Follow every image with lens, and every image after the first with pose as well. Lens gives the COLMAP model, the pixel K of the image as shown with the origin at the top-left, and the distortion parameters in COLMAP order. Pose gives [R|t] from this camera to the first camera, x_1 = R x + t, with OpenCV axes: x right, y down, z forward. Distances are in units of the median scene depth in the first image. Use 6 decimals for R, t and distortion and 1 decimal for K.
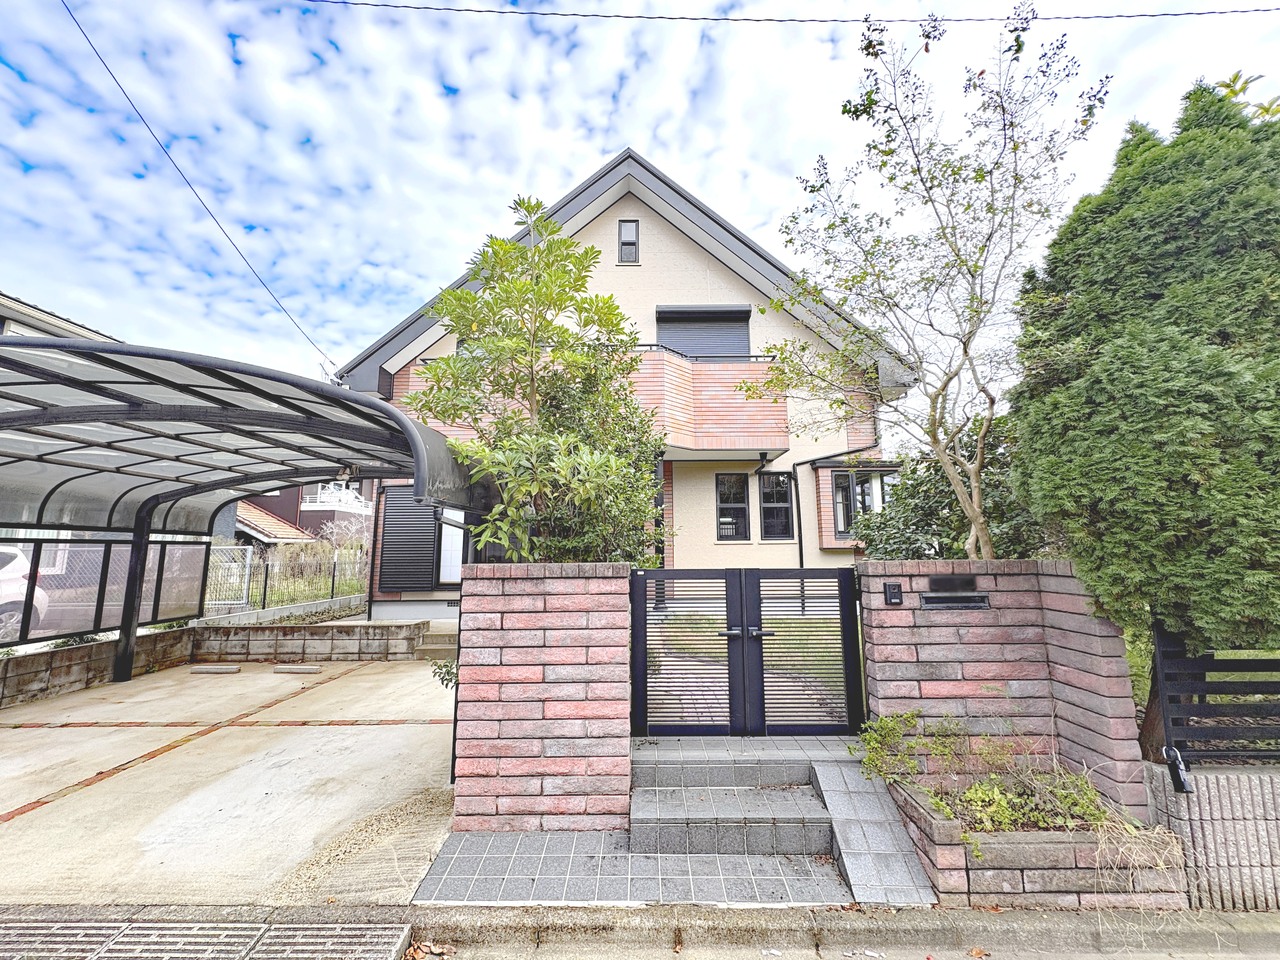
lens RADIAL K [[508.7, 0, 642.7], [0, 508.7, 478.7], [0, 0, 1]] dist [0.000847, 0.000159]
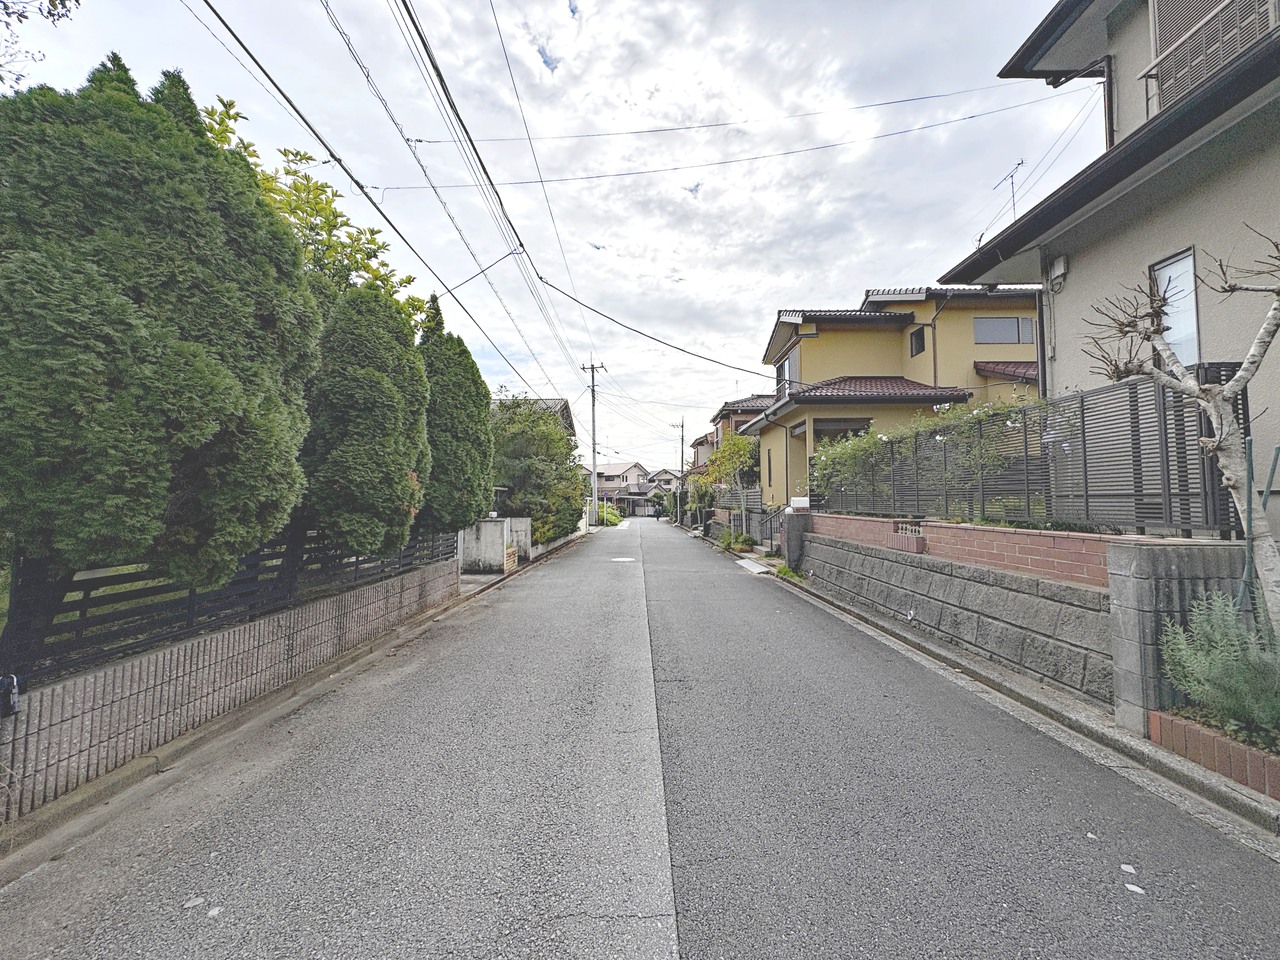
lens RADIAL K [[508.7, 0, 641.1], [0, 508.7, 477.1], [0, 0, 1]] dist [0.000847, 0.000159]
pose [[-0.004024, 0.055617, 0.998444, 0.019877], [-0.137695, 0.988911, -0.055641, 0.027327], [-0.990467, -0.137704, 0.003679, -0.137588]]
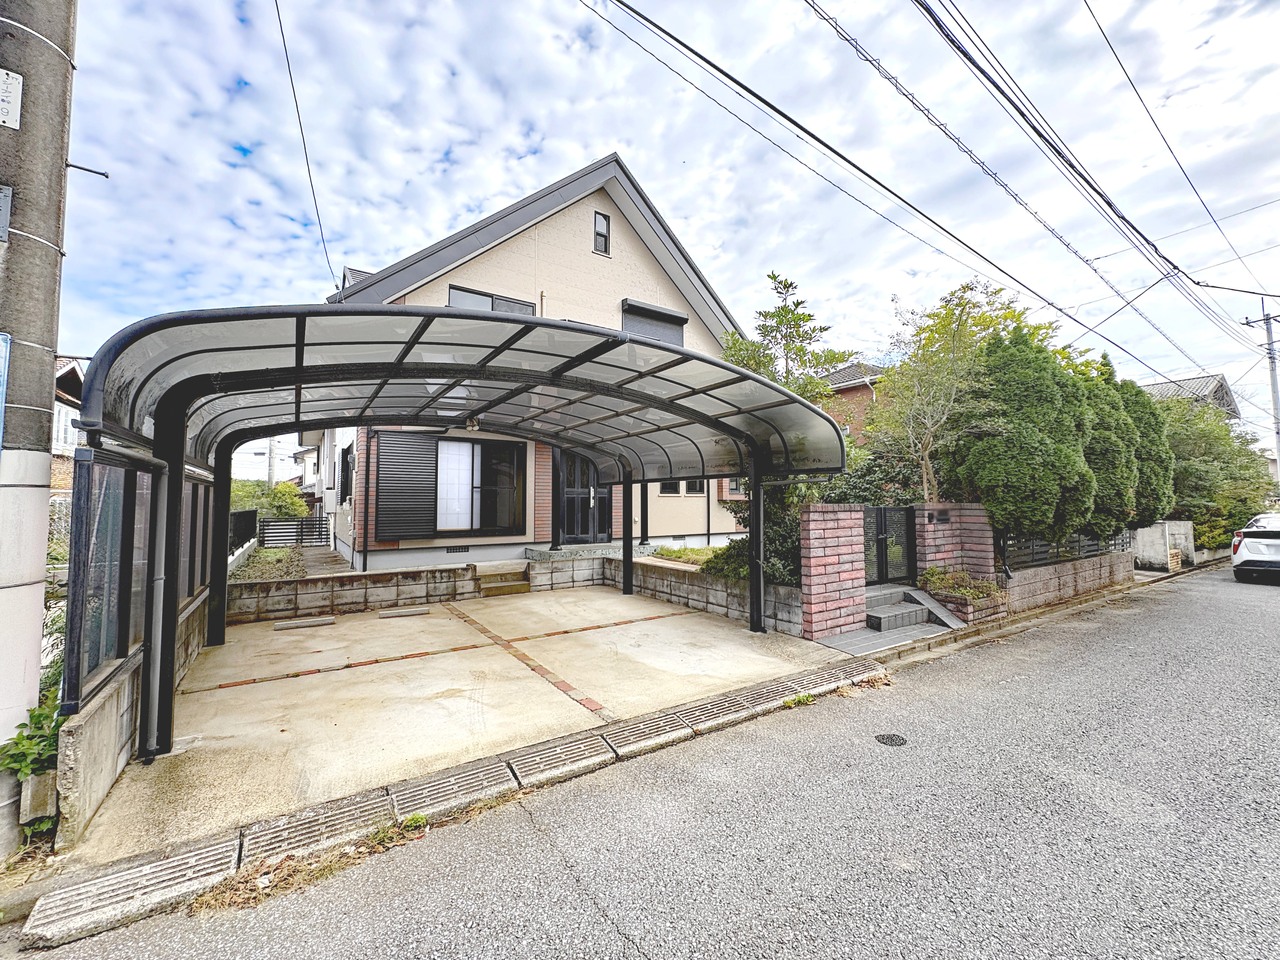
lens RADIAL K [[508.7, 0, 640.3], [0, 508.7, 477.5], [0, 0, 1]] dist [0.000847, 0.000159]
pose [[0.830138, 0.033820, 0.556532, -2.001965], [-0.081569, 0.994786, 0.061217, 0.010651], [-0.551559, -0.096214, 0.828568, -0.181529]]
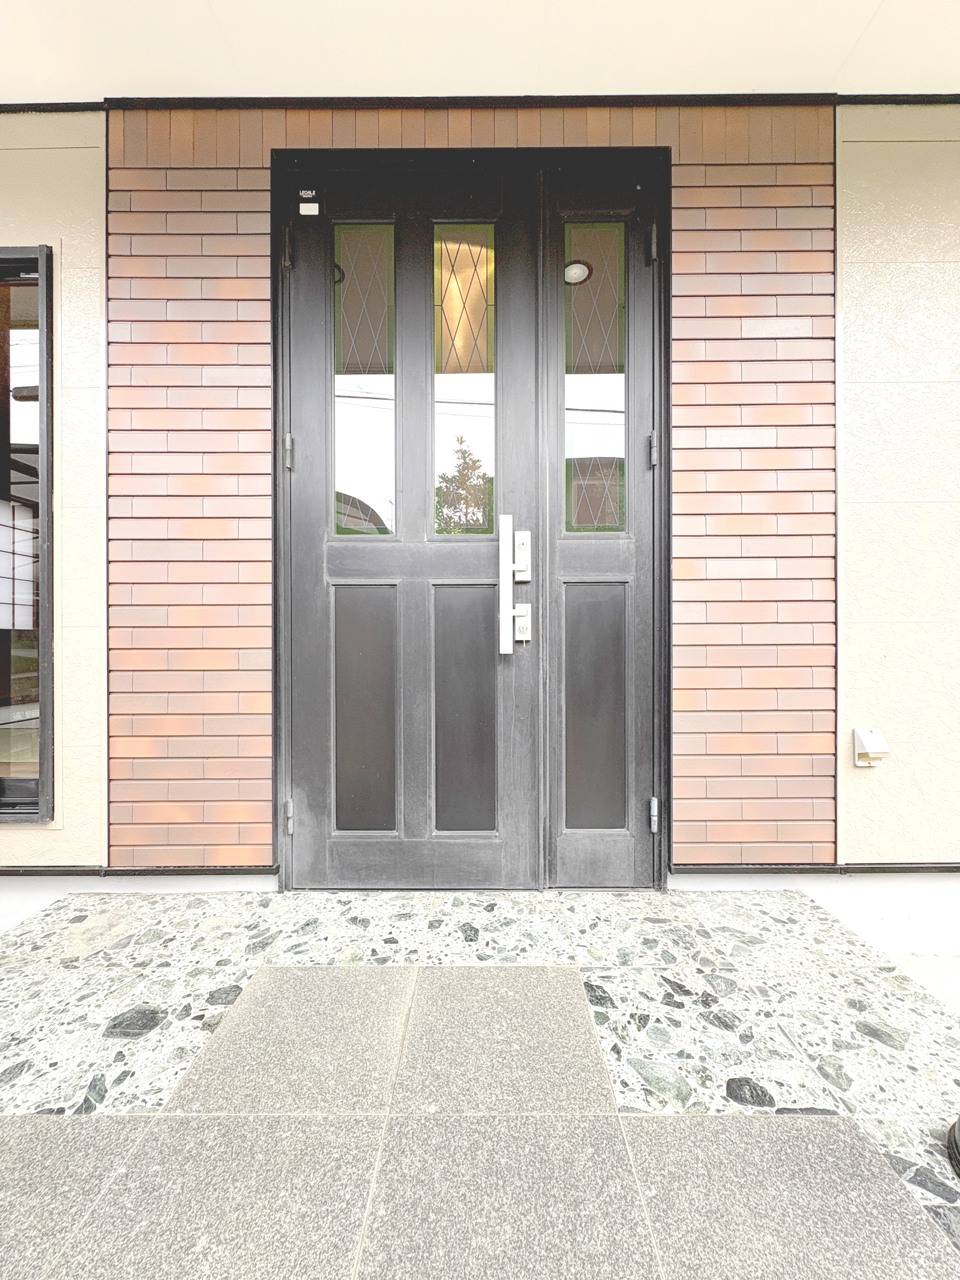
lens RADIAL K [[508.7, 0, 480.0], [0, 508.7, 639.6], [0, 0, 1]] dist [0.000847, 0.000159]
pose [[0.999903, 0.005348, -0.012847, -0.201278], [-0.003573, 0.990918, 0.134420, 0.407386], [0.013449, -0.134361, 0.990841, 2.598484]]
